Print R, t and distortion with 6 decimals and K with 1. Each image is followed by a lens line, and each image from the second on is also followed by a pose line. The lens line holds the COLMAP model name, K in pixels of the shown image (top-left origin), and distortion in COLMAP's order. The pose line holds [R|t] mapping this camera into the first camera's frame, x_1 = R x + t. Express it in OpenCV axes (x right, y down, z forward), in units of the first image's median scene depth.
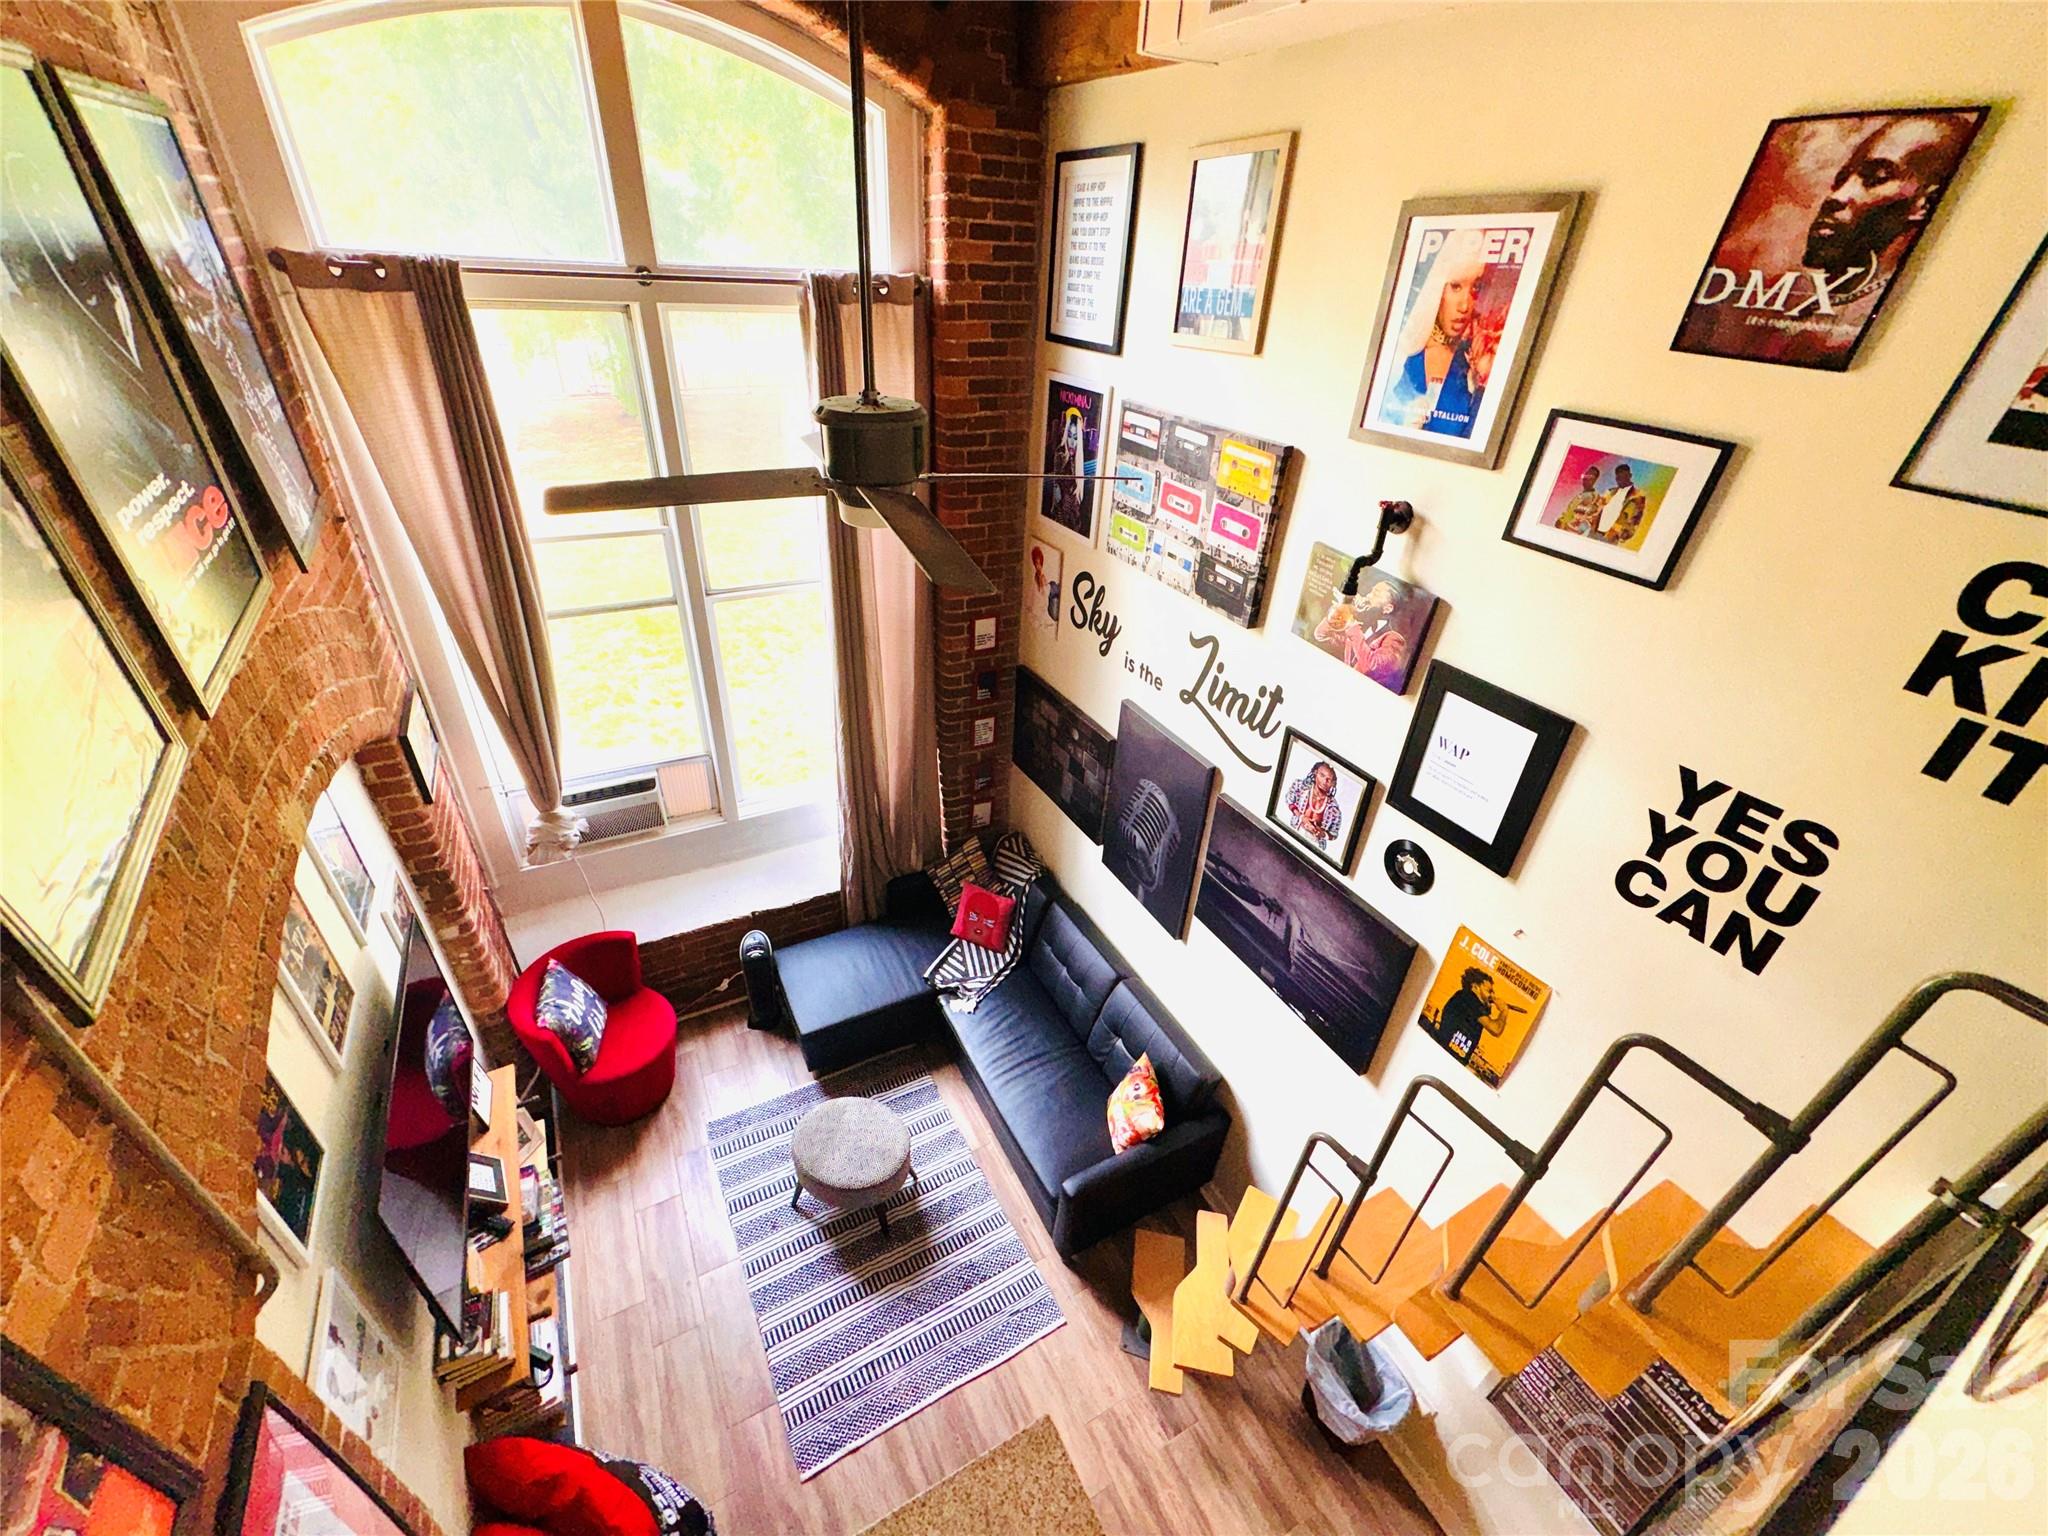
lens RADIAL K [[813.6, 0, 1021.9], [0, 813.6, 771.3], [0, 0, 1]] dist [-0.002472, 0.000215]
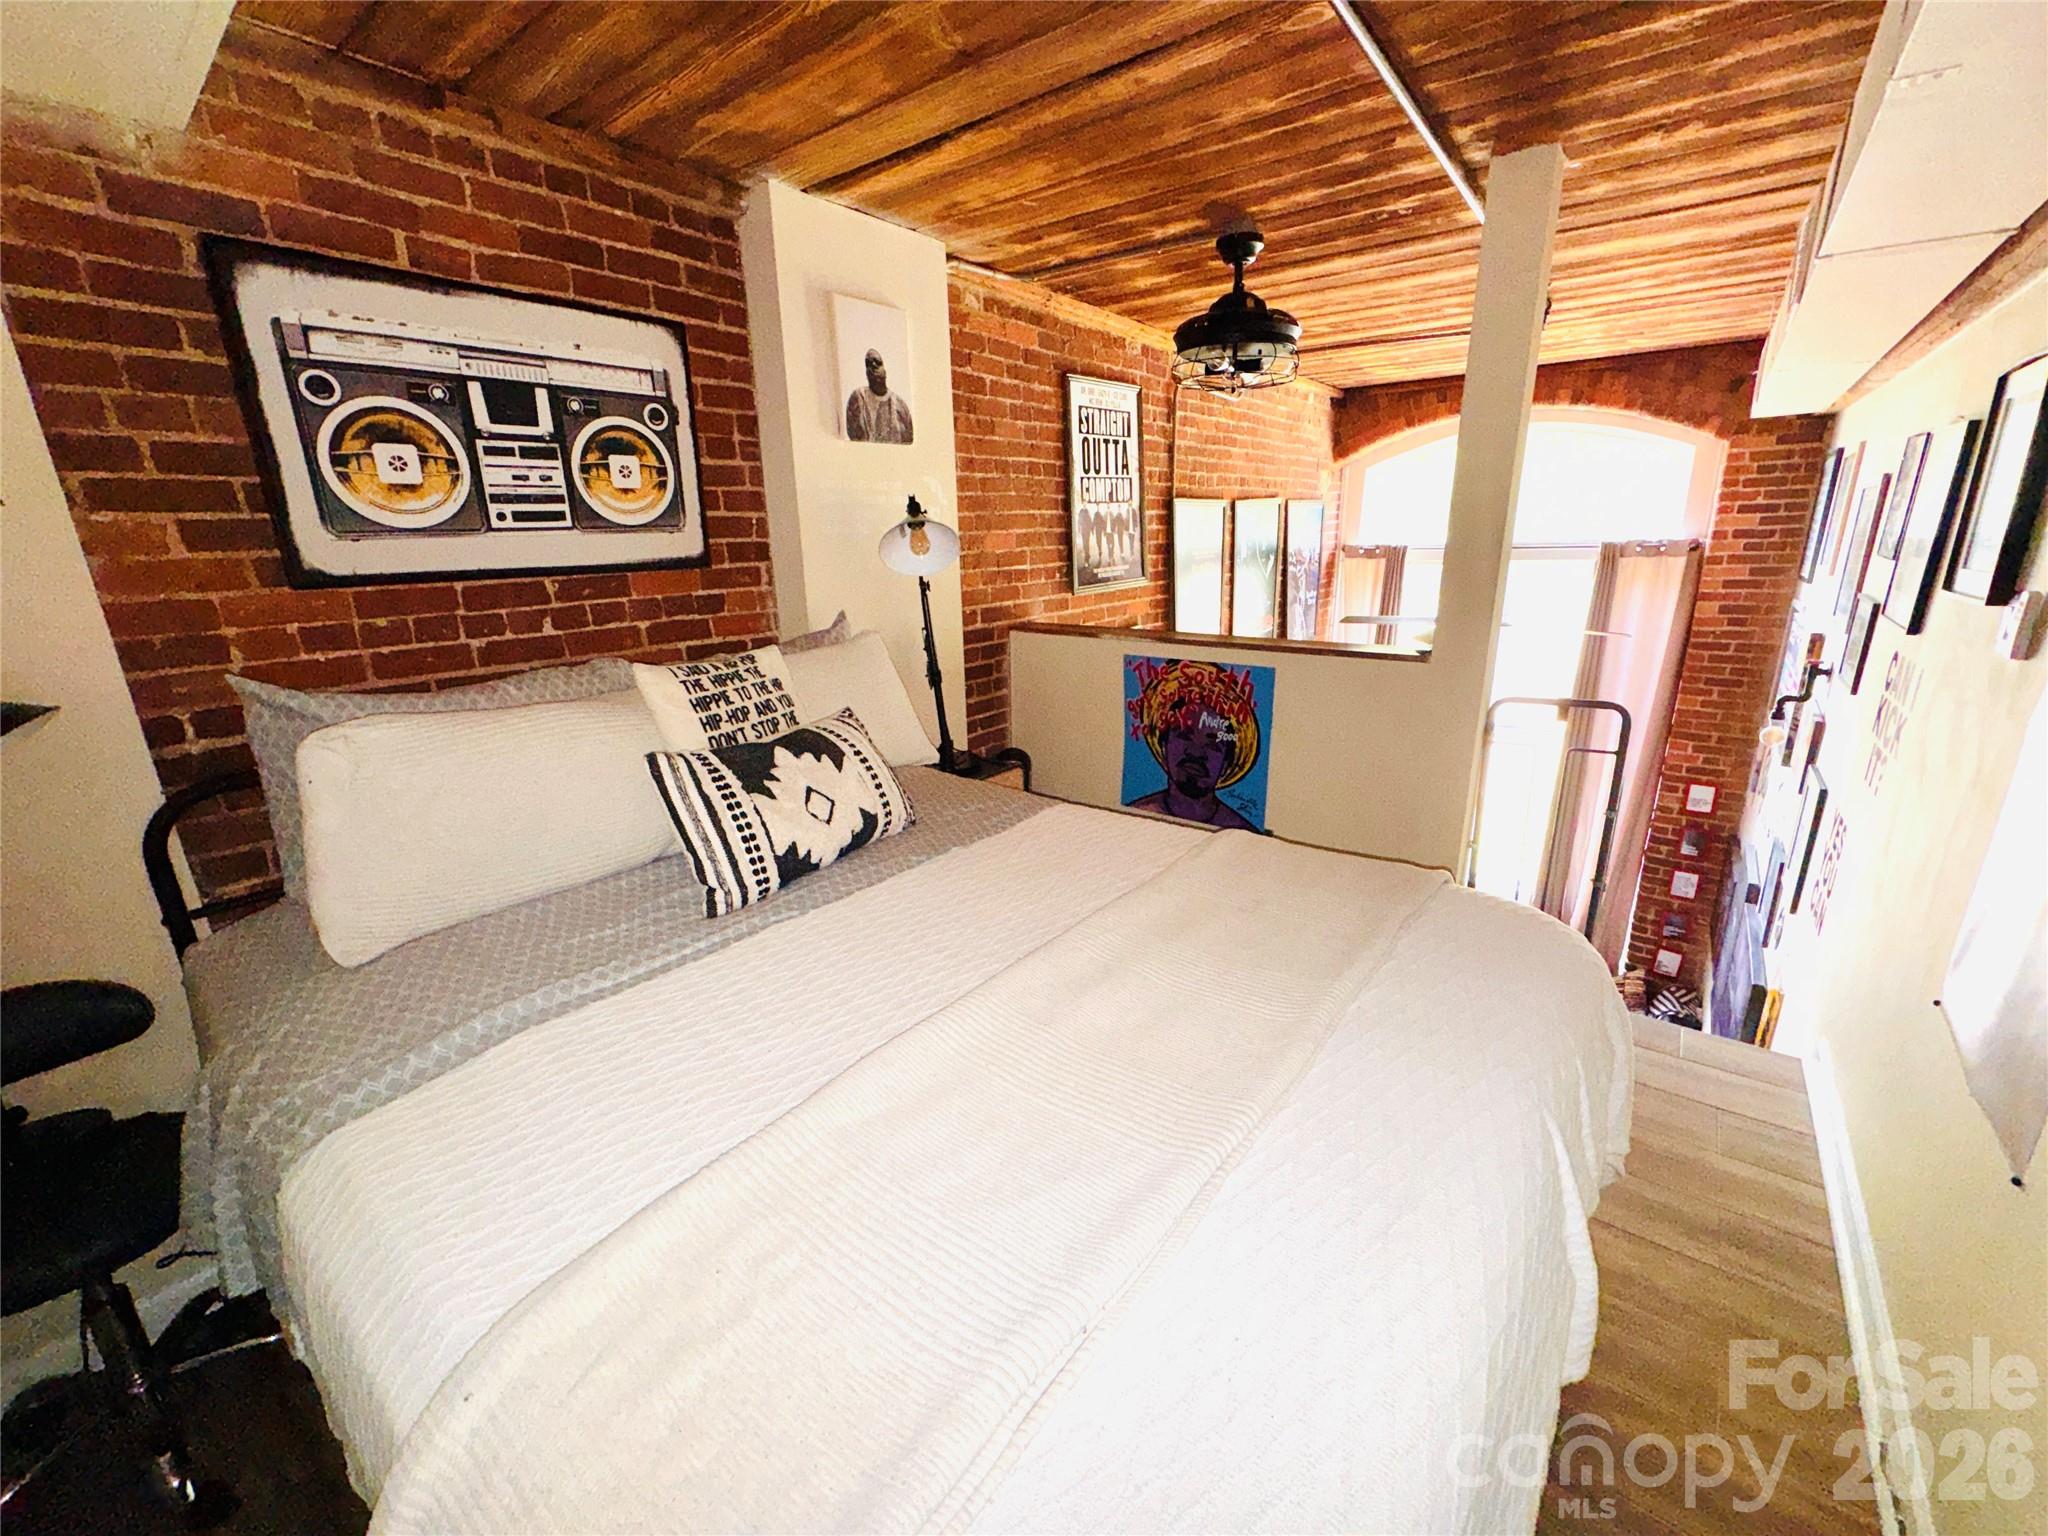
lens RADIAL K [[813.6, 0, 1028.6], [0, 813.6, 772.4], [0, 0, 1]] dist [-0.002472, 0.000215]
pose [[0.397914, 0.198292, -0.895737, 0.849077], [-0.450473, 0.892786, -0.002475, 0.336372], [0.799211, 0.404491, 0.444577, -0.476999]]
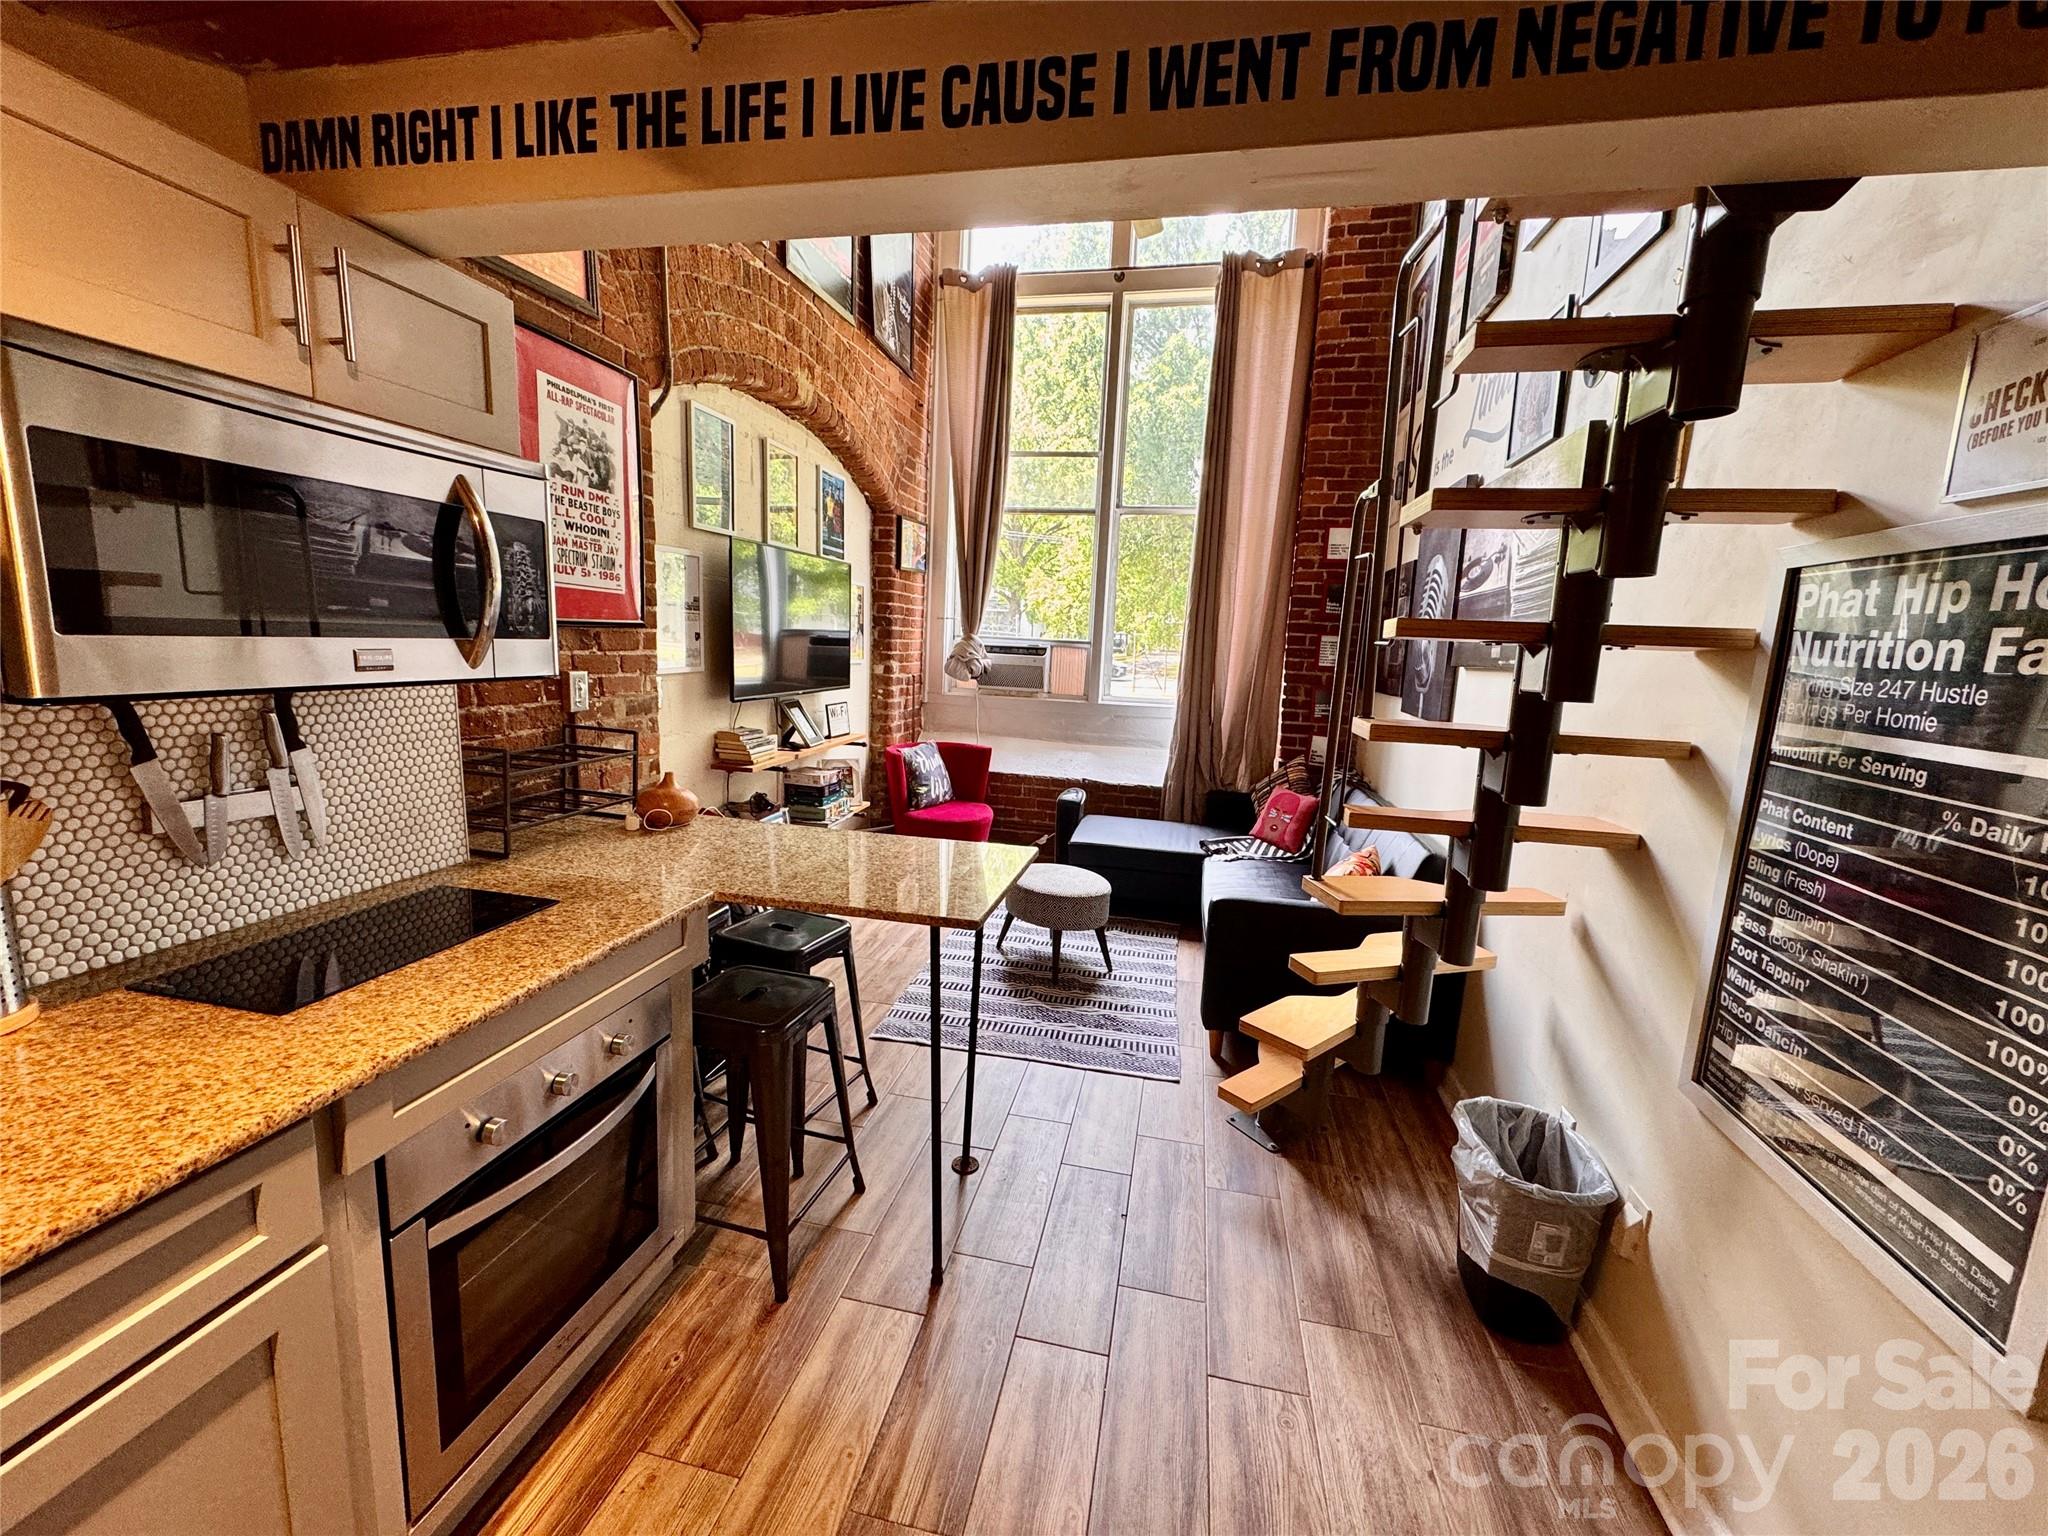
lens RADIAL K [[813.6, 0, 1022.5], [0, 813.6, 772.1], [0, 0, 1]] dist [-0.002472, 0.000215]
pose [[0.763648, 0.084546, -0.640073, 0.460548], [-0.348602, 0.888450, -0.298551, 0.748631], [0.543432, 0.451118, 0.707937, 0.210387]]
